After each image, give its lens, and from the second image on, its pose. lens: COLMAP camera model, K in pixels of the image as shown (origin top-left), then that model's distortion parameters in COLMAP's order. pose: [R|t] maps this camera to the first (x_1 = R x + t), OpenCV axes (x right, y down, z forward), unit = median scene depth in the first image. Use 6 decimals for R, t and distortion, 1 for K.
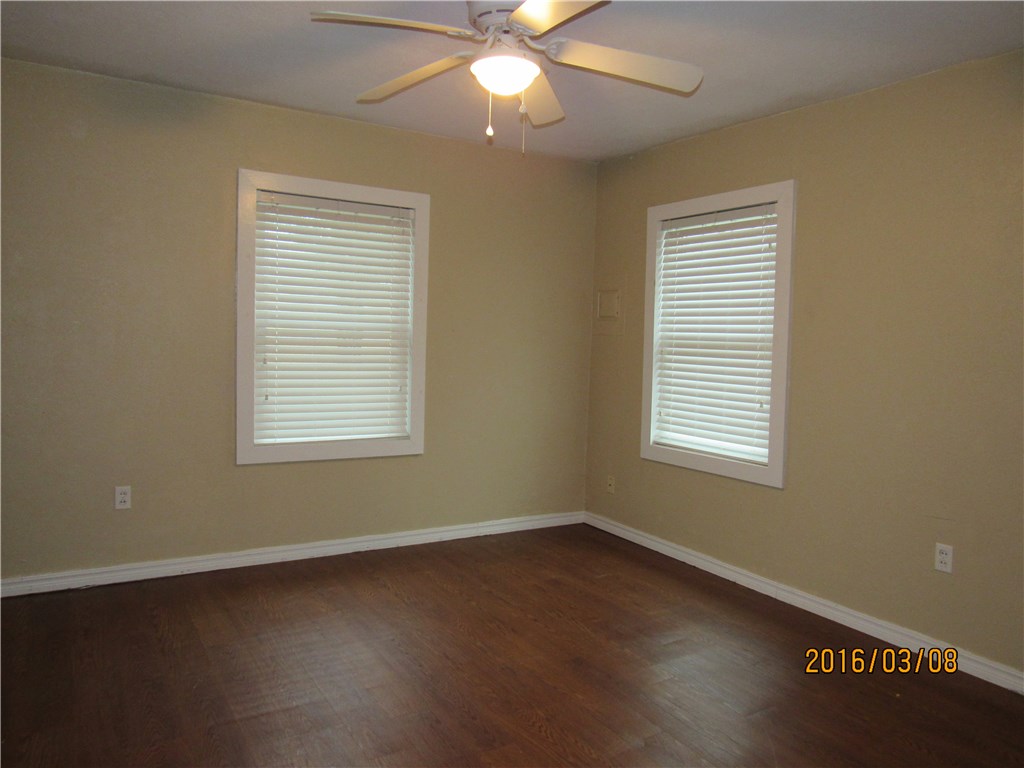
lens RADIAL K [[729.7, 0, 510.3], [0, 729.7, 387.0], [0, 0, 1]] dist [-0.029970, 0.014340]
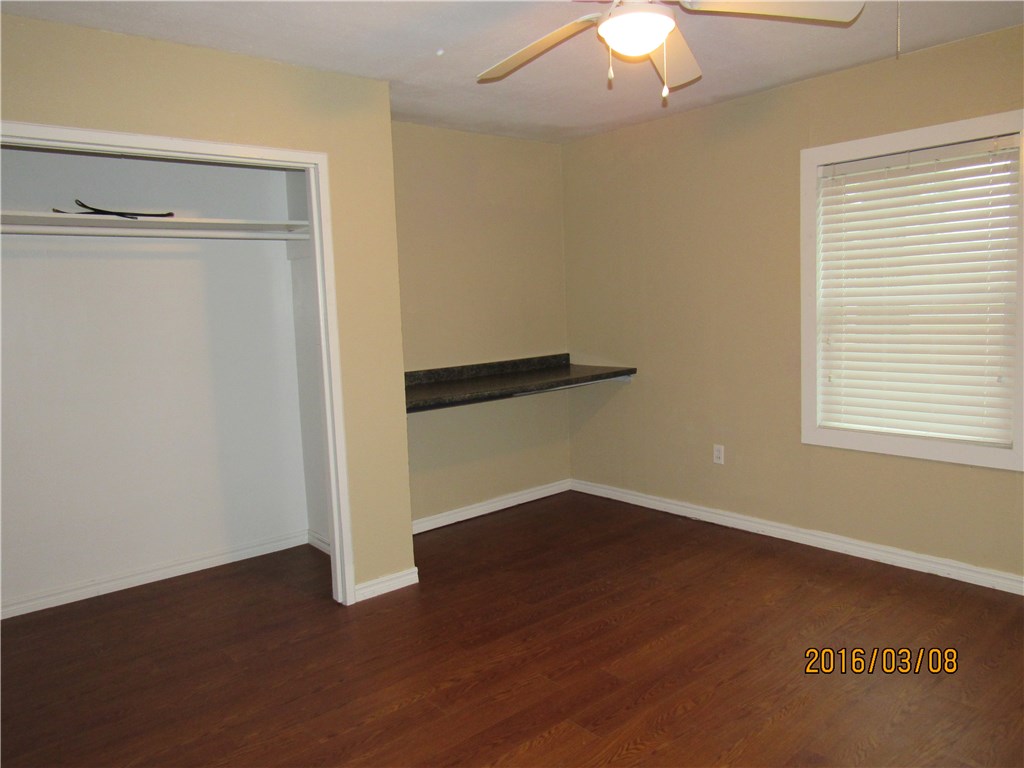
lens RADIAL K [[729.7, 0, 505.7], [0, 729.7, 382.5], [0, 0, 1]] dist [-0.029970, 0.014340]
pose [[0.147196, 0.057941, -0.987409, 0.564365], [-0.038638, 0.997858, 0.052794, -0.015616], [0.988352, 0.030381, 0.149120, 0.437259]]
